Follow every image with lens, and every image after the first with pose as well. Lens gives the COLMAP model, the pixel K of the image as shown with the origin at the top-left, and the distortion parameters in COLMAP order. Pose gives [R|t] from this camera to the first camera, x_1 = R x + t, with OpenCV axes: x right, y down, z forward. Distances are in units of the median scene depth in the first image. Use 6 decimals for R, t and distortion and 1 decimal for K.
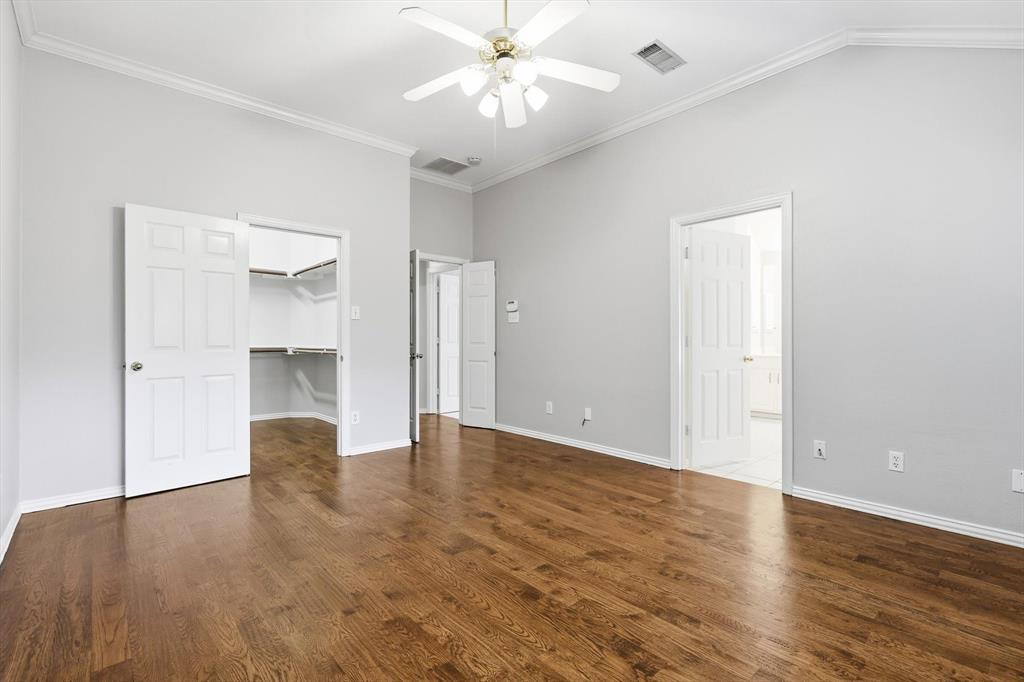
lens RADIAL K [[454.0, 0, 514.6], [0, 454.0, 338.7], [0, 0, 1]] dist [0.001770, 0.000037]
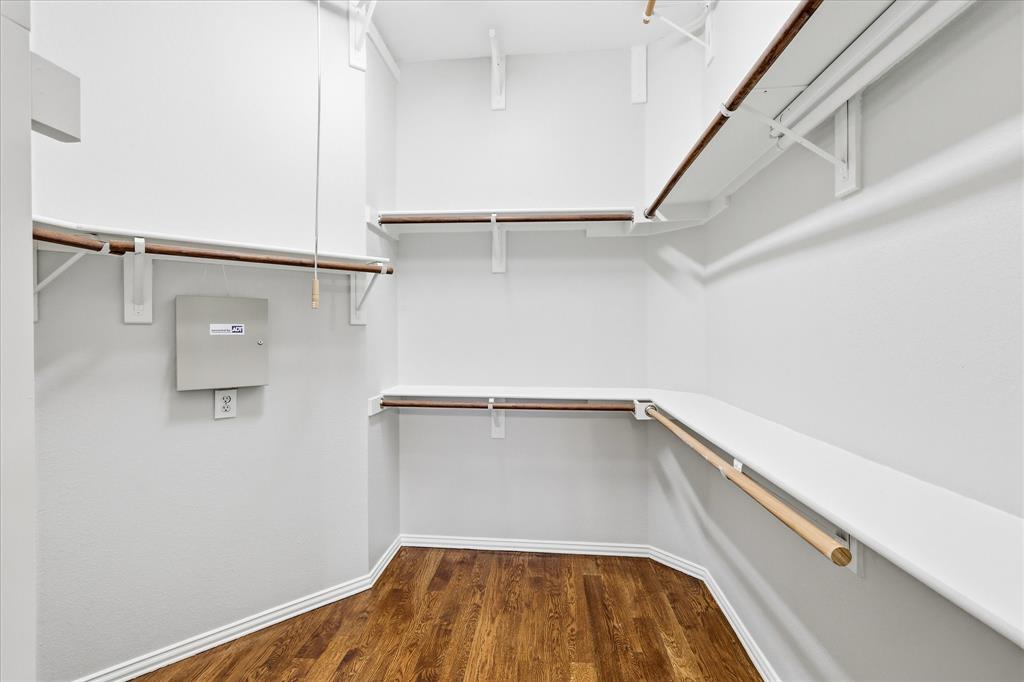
lens RADIAL K [[454.0, 0, 514.6], [0, 454.0, 338.7], [0, 0, 1]] dist [0.001770, 0.000037]
pose [[0.671866, 0.002976, -0.740666, -0.277896], [0.003147, 0.999971, 0.006872, -0.038335], [0.740666, -0.006948, 0.671838, 0.659200]]
